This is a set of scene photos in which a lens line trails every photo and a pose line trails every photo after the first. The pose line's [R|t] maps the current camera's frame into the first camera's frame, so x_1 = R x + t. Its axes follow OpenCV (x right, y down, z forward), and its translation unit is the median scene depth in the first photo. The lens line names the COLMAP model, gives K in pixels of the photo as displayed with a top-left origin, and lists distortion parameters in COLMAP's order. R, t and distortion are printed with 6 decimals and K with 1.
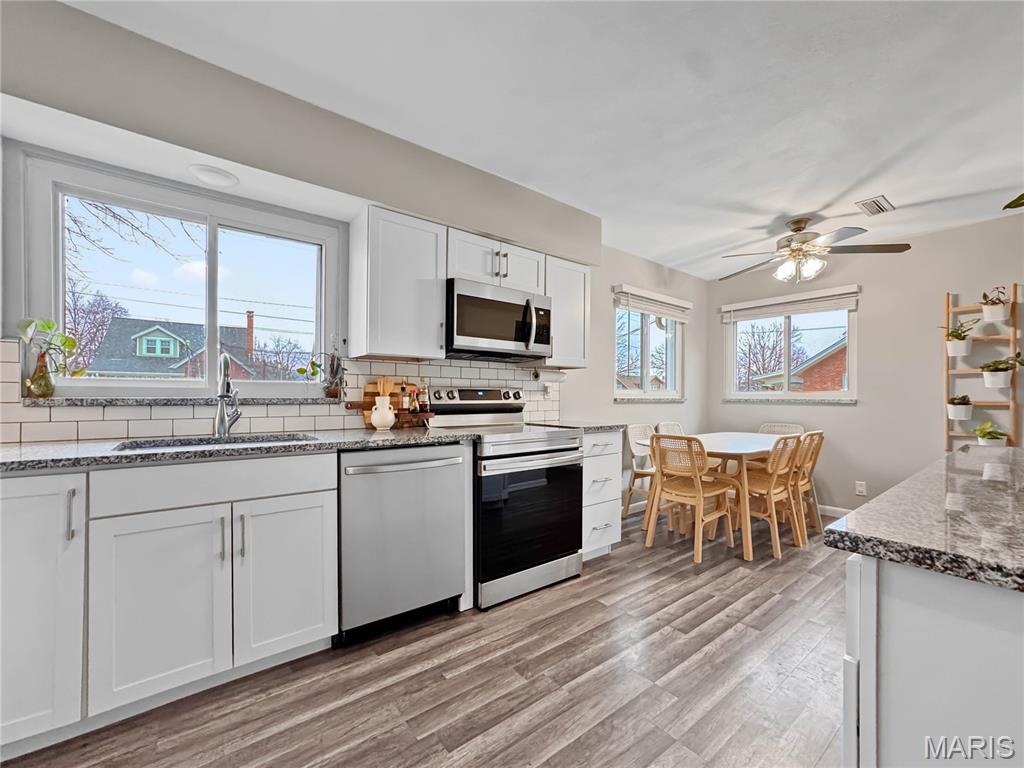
lens RADIAL K [[416.9, 0, 513.6], [0, 416.9, 397.8], [0, 0, 1]] dist [-0.009323, 0.003611]
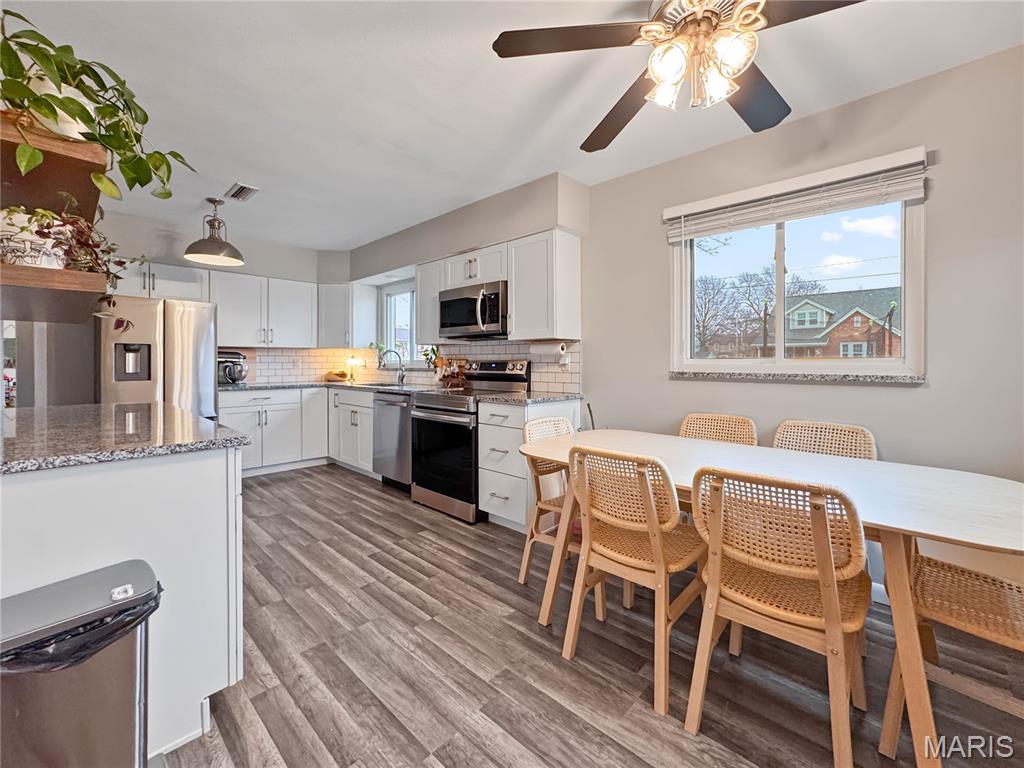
lens RADIAL K [[416.9, 0, 505.7], [0, 416.9, 361.8], [0, 0, 1]] dist [-0.009323, 0.003611]
pose [[0.159723, -0.004951, -0.987149, 1.094647], [-0.005460, 0.999968, -0.005899, -0.013256], [0.987147, 0.006332, 0.159691, 0.759614]]
